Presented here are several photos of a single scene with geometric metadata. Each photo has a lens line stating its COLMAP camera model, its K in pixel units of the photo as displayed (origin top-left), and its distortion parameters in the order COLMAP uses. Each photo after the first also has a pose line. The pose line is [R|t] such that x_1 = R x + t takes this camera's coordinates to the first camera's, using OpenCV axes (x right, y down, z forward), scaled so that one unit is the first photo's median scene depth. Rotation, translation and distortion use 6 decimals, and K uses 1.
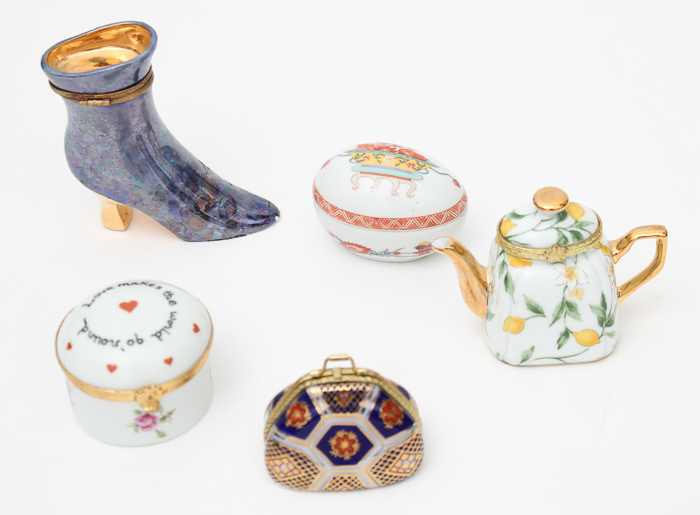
lens RADIAL K [[1342.7, 0, 348.5], [0, 1342.7, 257.4], [0, 0, 1]] dist [-0.124761, 0.000000]
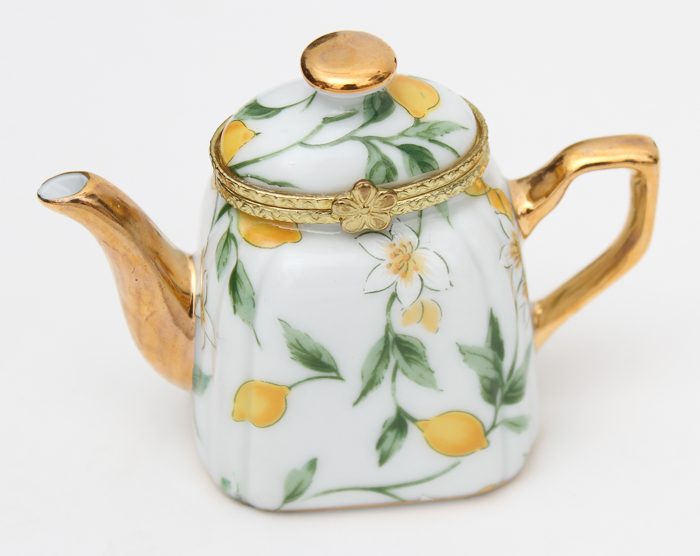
lens RADIAL K [[2050.5, 0, 353.4], [0, 2050.5, 280.8], [0, 0, 1]] dist [0.035534, 0.000000]
pose [[0.994923, -0.012290, 0.099888, 0.092662], [0.015149, 0.999495, -0.027918, 0.032735], [-0.099495, 0.029290, 0.994607, 0.423638]]
